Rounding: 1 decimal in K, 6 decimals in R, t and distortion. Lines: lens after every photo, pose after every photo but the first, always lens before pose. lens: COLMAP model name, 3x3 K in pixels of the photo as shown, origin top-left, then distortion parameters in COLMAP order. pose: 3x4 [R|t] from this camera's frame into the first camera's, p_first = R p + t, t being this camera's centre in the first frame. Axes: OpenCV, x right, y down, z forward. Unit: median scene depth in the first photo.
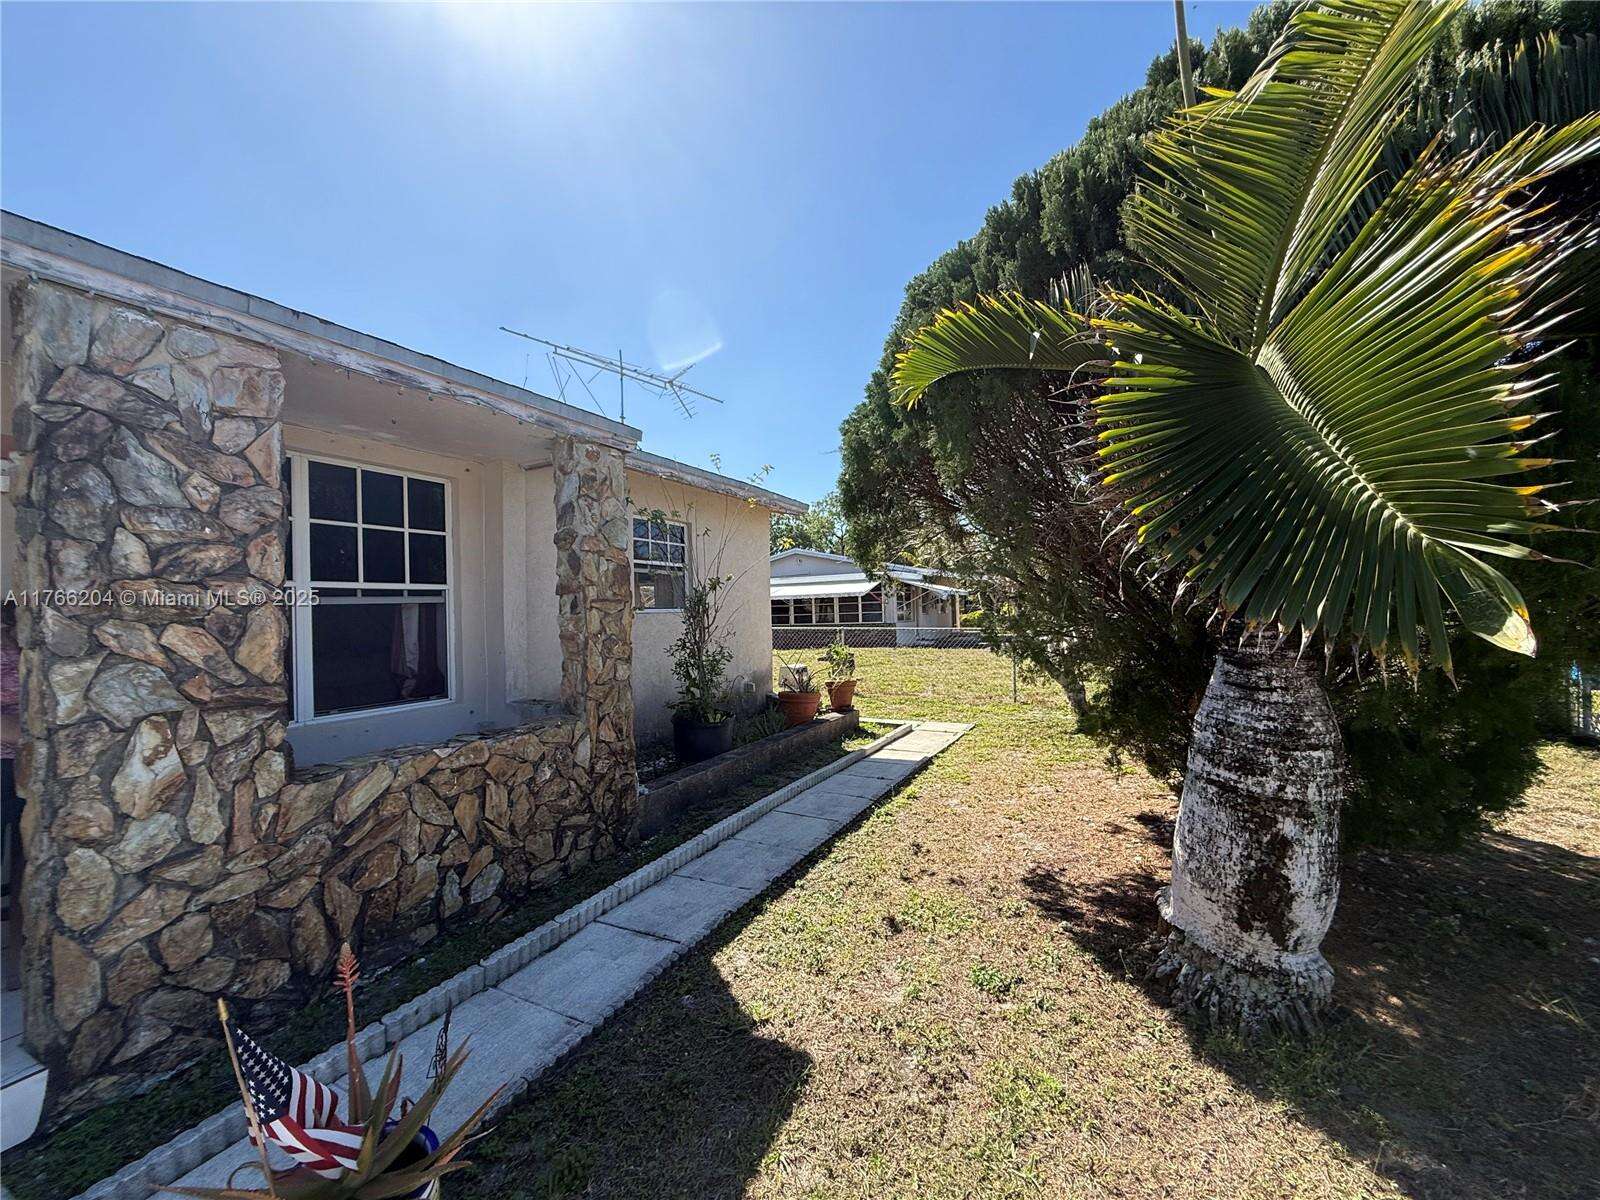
lens RADIAL K [[636.4, 0, 799.0], [0, 636.4, 600.2], [0, 0, 1]] dist [0.000371, 0.000604]
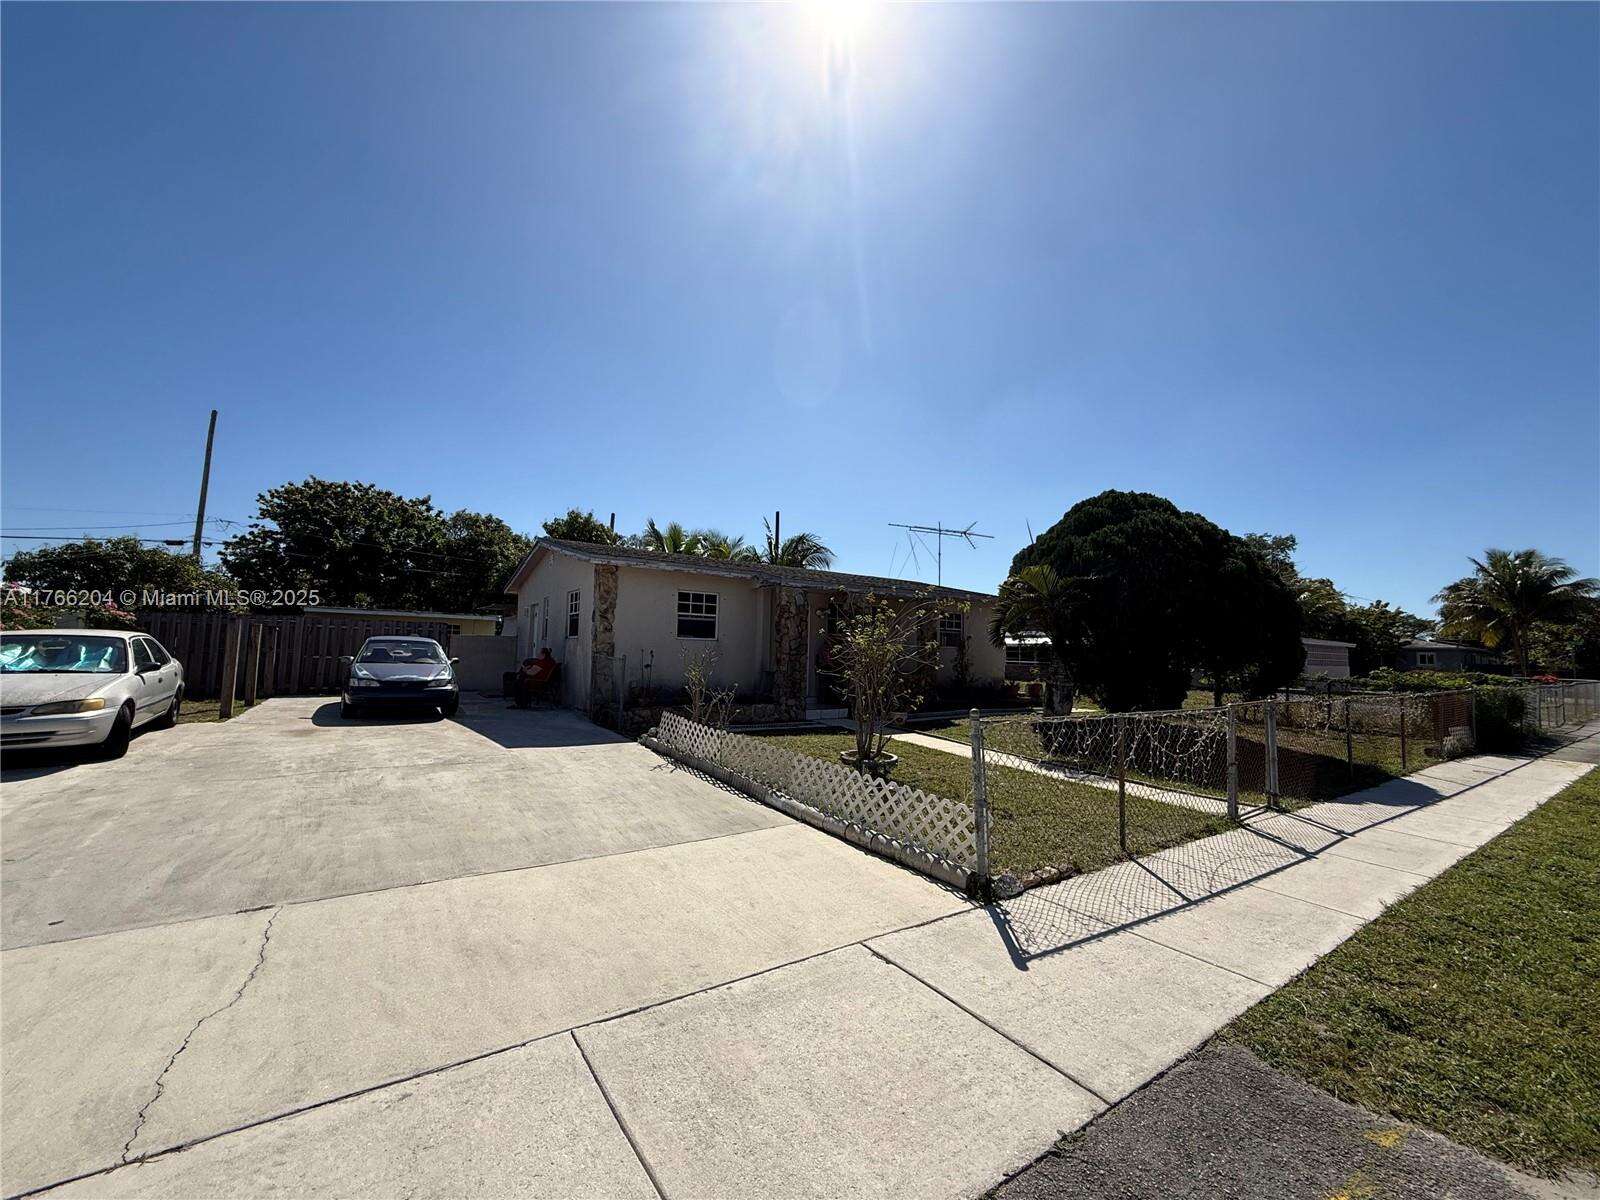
lens RADIAL K [[636.4, 0, 799.2], [0, 636.4, 612.9], [0, 0, 1]] dist [0.000371, 0.000604]
pose [[0.881890, 0.015309, -0.471207, 1.277483], [-0.038197, 0.998507, -0.039047, 0.001357], [0.469906, 0.052434, 0.881158, -4.355239]]
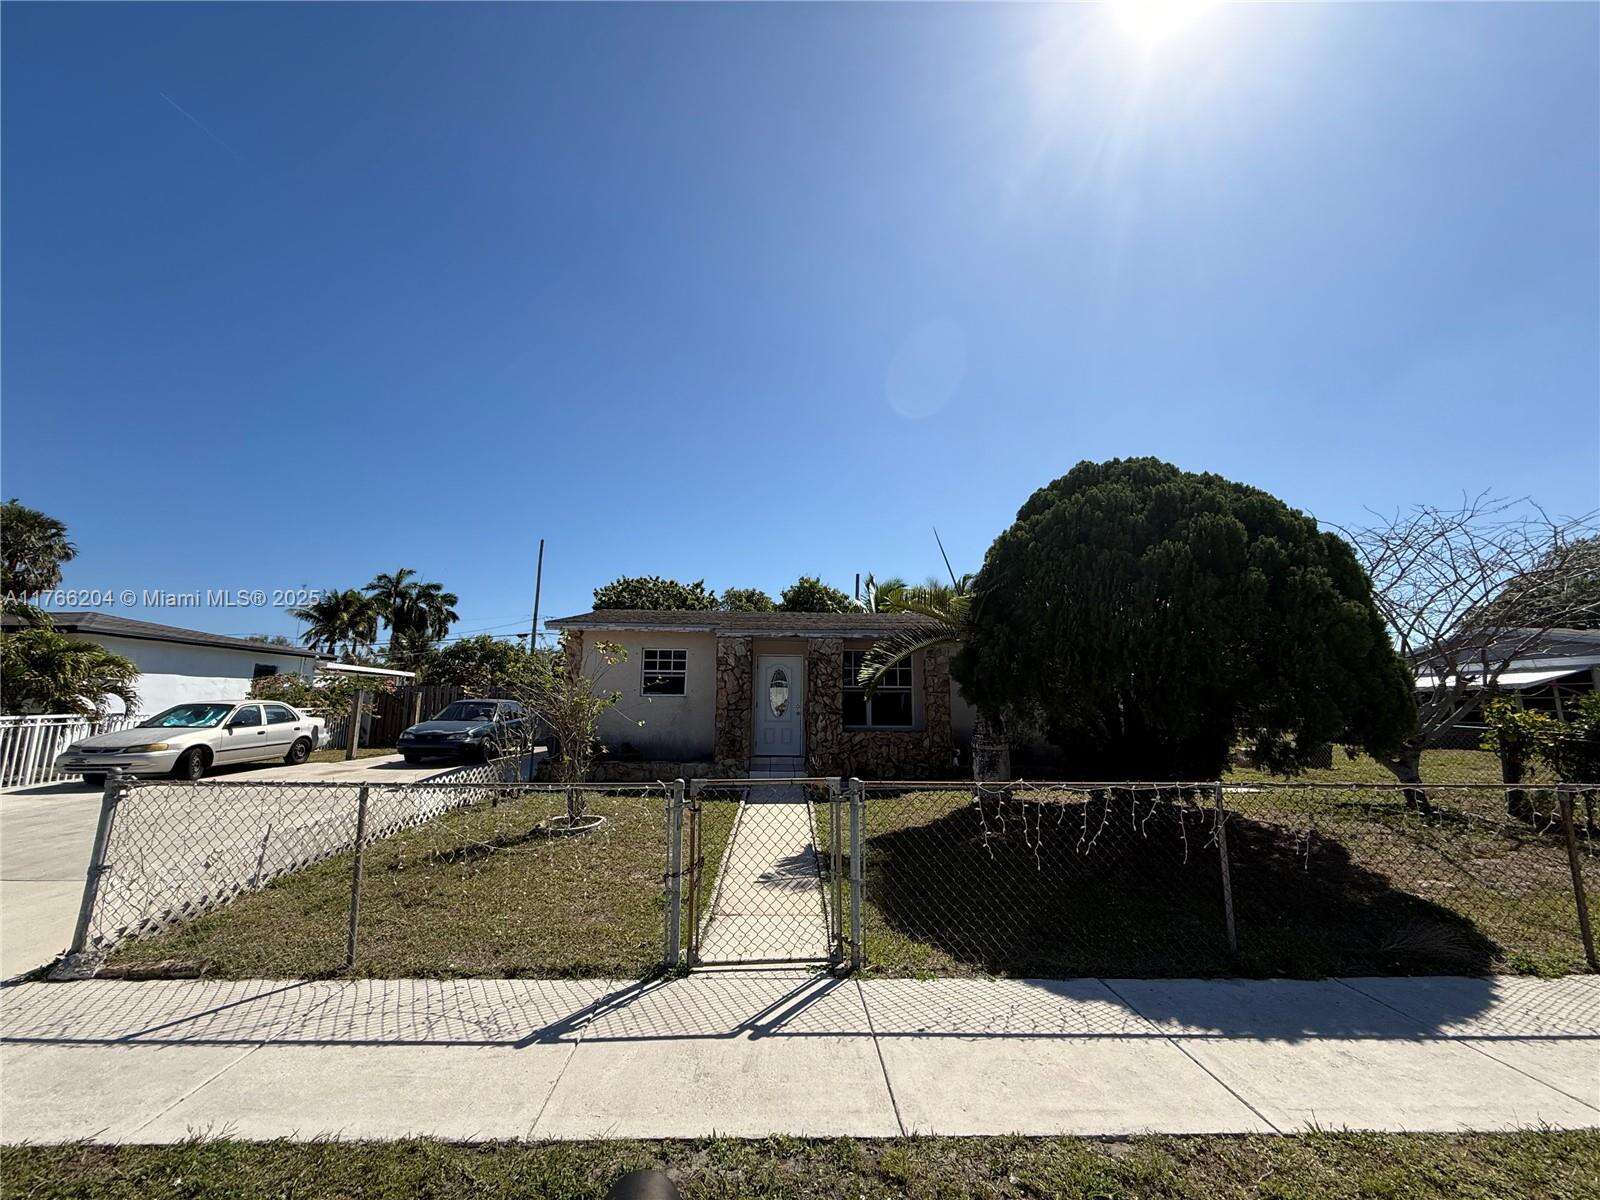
lens RADIAL K [[636.4, 0, 802.1], [0, 636.4, 599.0], [0, 0, 1]] dist [0.000371, 0.000604]
pose [[0.486957, -0.114752, -0.865855, 3.390799], [-0.006325, 0.990843, -0.134874, -0.045937], [0.873403, 0.071155, 0.481772, -1.667565]]
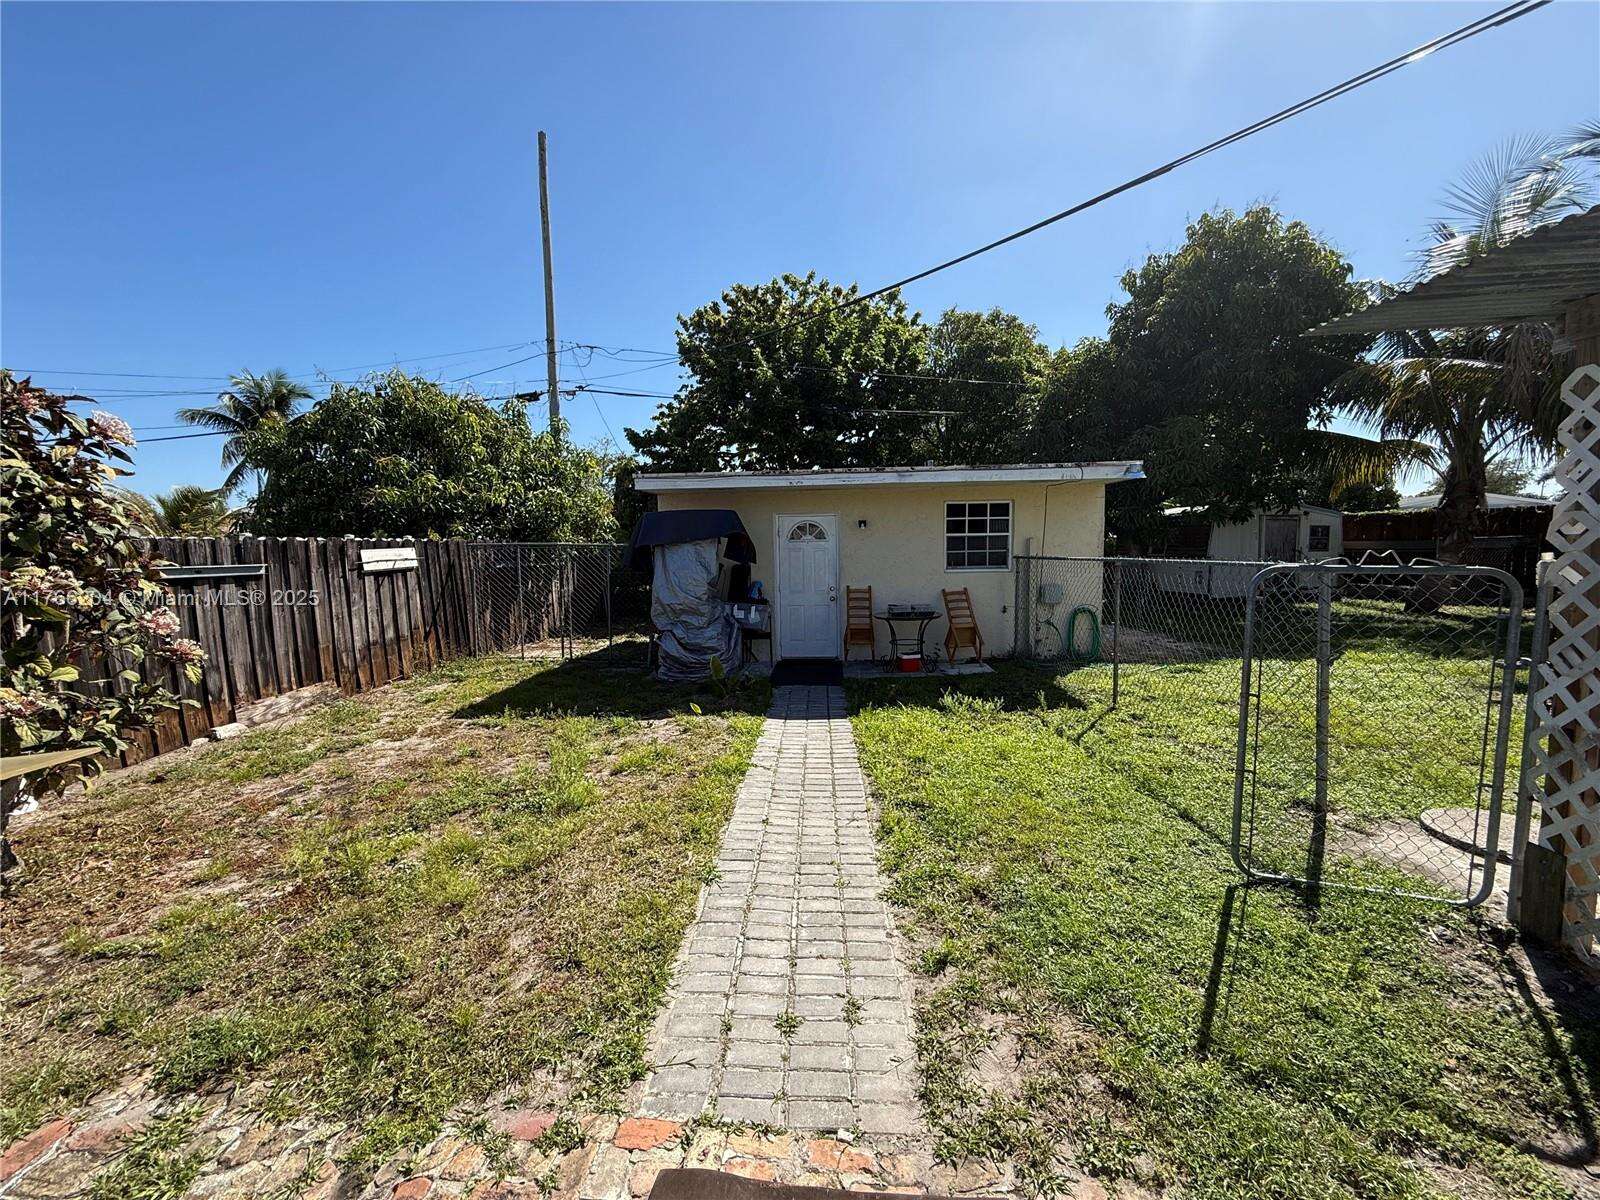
lens RADIAL K [[636.4, 0, 786.7], [0, 636.4, 598.9], [0, 0, 1]] dist [0.000371, 0.000604]
pose [[0.371379, 0.101507, -0.922916, -5.666515], [0.026066, 0.992474, 0.119646, 0.083503], [0.928116, -0.068491, 0.365938, -0.261477]]
